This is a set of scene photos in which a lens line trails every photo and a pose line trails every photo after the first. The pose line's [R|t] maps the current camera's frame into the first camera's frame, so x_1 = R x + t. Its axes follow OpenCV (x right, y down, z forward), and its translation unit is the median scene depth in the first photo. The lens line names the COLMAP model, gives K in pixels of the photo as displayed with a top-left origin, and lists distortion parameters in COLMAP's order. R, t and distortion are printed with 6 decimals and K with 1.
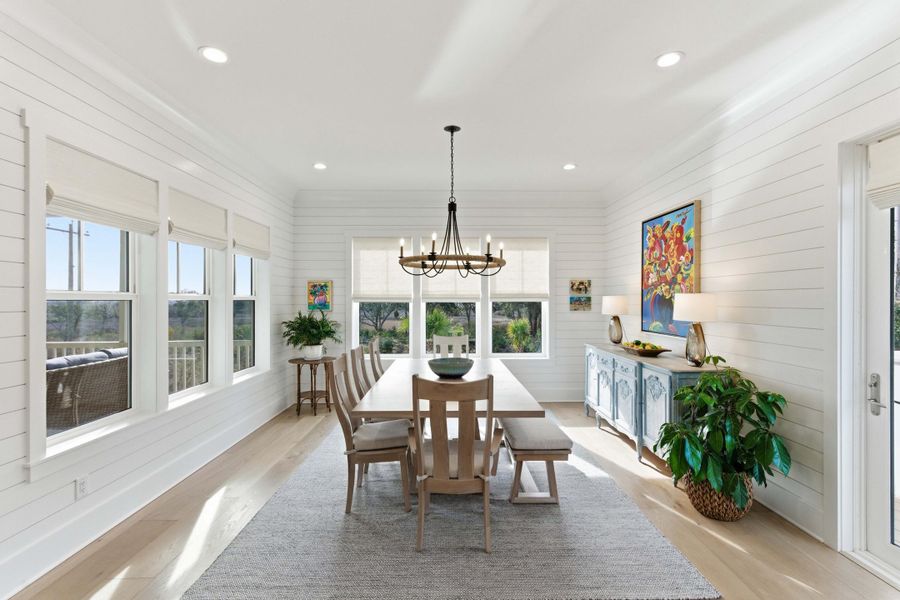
lens RADIAL K [[404.6, 0, 452.4], [0, 404.6, 301.8], [0, 0, 1]] dist [-0.001106, -0.000015]
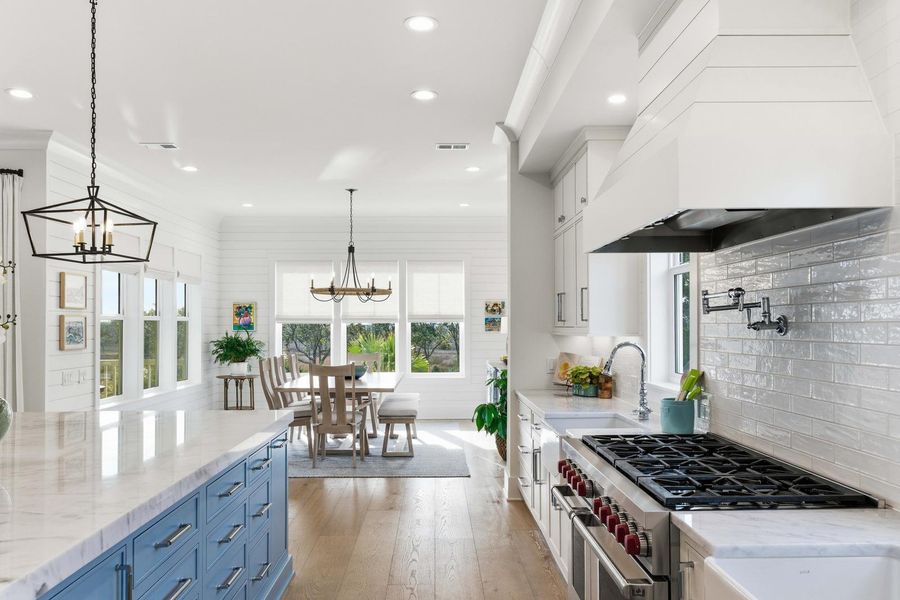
lens RADIAL K [[672.0, 0, 447.9], [0, 672.0, 320.3], [0, 0, 1]] dist [-0.000097, 0.000887]
pose [[0.999980, -0.000729, 0.006255, 0.254485], [0.000792, 0.999949, -0.010067, 0.015749], [-0.006247, 0.010072, 0.999930, -1.004816]]
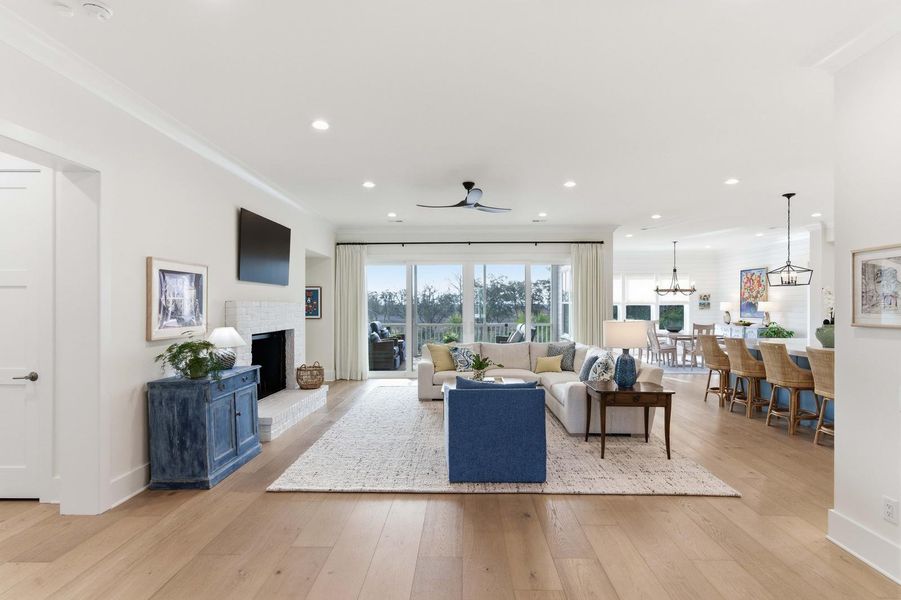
lens RADIAL K [[448.3, 0, 450.4], [0, 448.3, 306.3], [0, 0, 1]] dist [-0.001190, 0.000001]
pose [[0.998960, 0.001040, -0.045593, -1.179196], [-0.001047, 0.999999, -0.000133, 0.011089], [0.045592, 0.000181, 0.998960, -1.800824]]
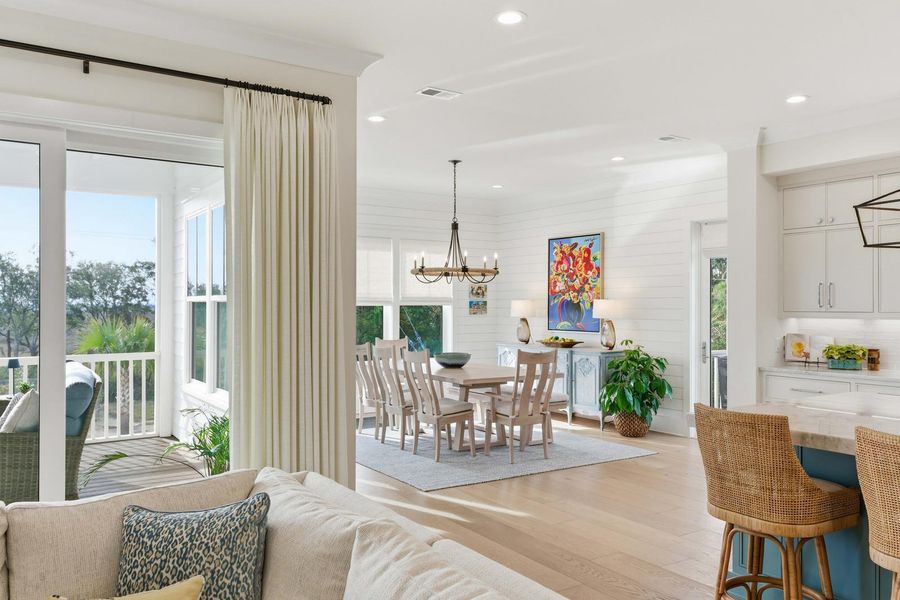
lens RADIAL K [[698.1, 0, 450.0], [0, 698.1, 300.0], [0, 0, 1]] dist [0.002097, 0.001264]
pose [[0.844220, 0.007345, 0.535946, -0.957469], [-0.000858, 0.999923, -0.012351, 0.009912], [-0.535996, 0.009967, 0.844162, -0.634003]]
